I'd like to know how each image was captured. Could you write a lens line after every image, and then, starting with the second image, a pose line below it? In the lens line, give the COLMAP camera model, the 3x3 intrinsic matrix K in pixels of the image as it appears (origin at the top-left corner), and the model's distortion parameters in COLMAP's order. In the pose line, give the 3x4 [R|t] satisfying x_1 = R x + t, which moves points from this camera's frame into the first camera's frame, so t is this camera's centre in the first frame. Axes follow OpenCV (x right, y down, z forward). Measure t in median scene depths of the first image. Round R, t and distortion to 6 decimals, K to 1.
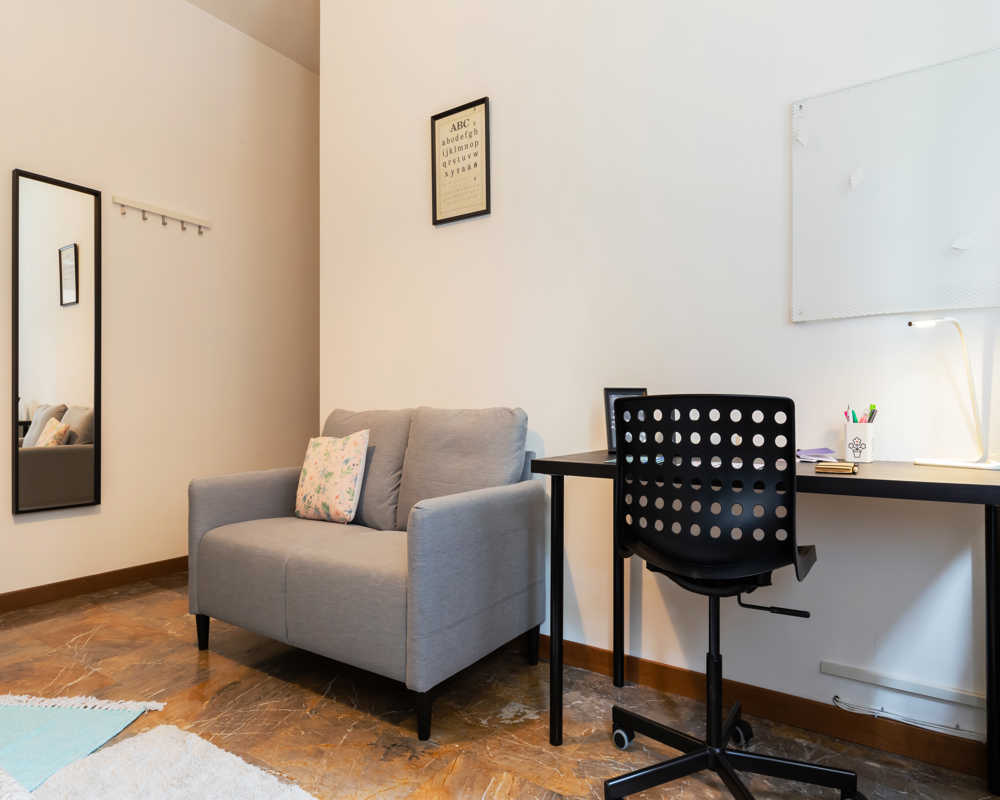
lens RADIAL K [[604.8, 0, 512.8], [0, 604.8, 411.9], [0, 0, 1]] dist [0.002934, -0.000680]
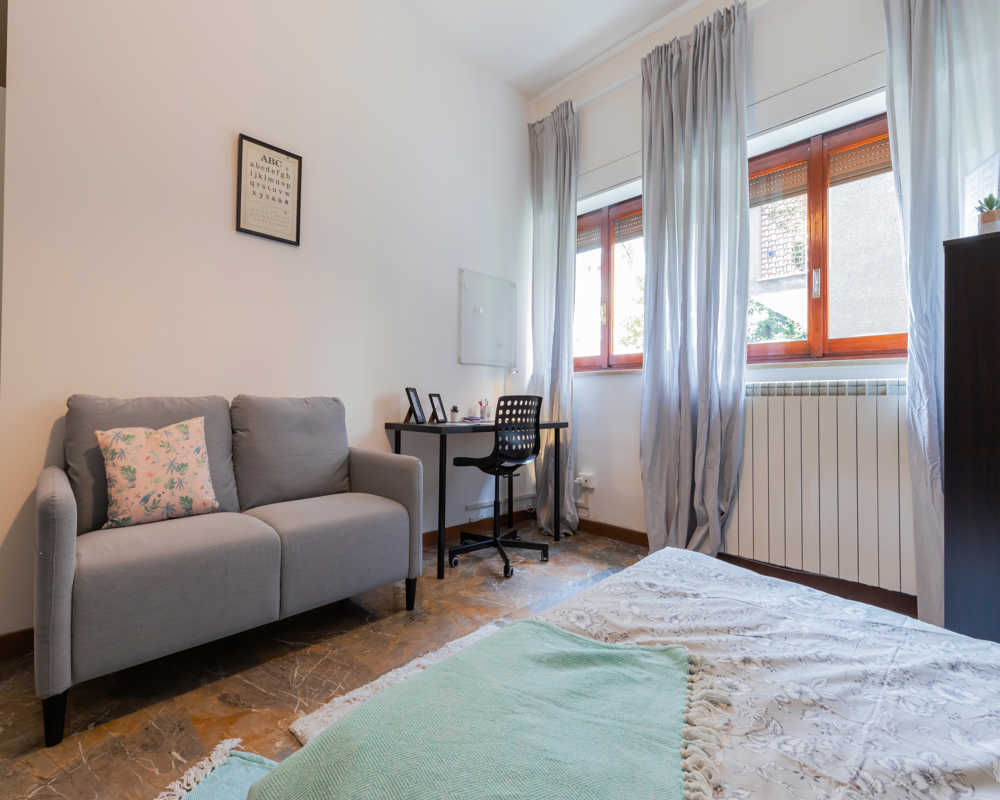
lens RADIAL K [[453.1, 0, 500.0], [0, 453.1, 400.0], [0, 0, 1]] dist [0.000847, 0.000035]
pose [[0.185391, 0.008580, 0.982627, -0.905172], [-0.004015, 0.999960, -0.007973, 0.005588], [-0.982657, -0.002467, 0.185418, 0.398036]]
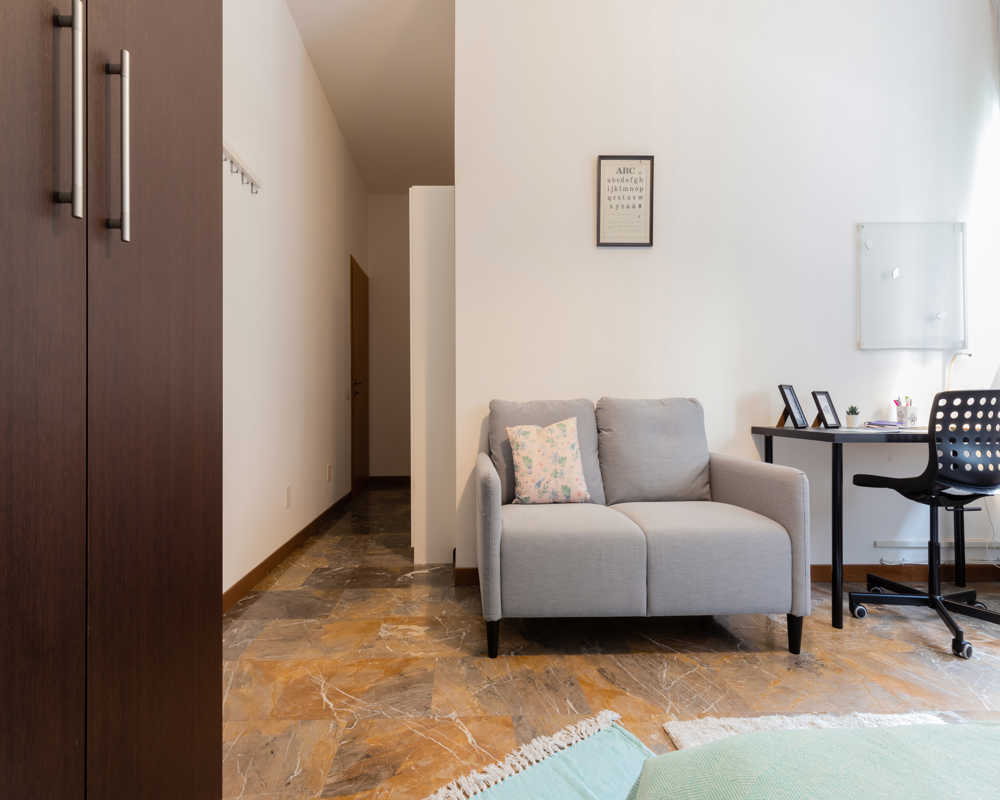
lens RADIAL K [[464.3, 0, 500.0], [0, 464.3, 400.0], [0, 0, 1]] dist [0.002021, 0.000206]
pose [[0.813581, 0.002375, 0.581446, -0.872520], [0.004851, 0.999929, -0.010871, 0.006085], [-0.581431, 0.011665, 0.813512, 0.390489]]
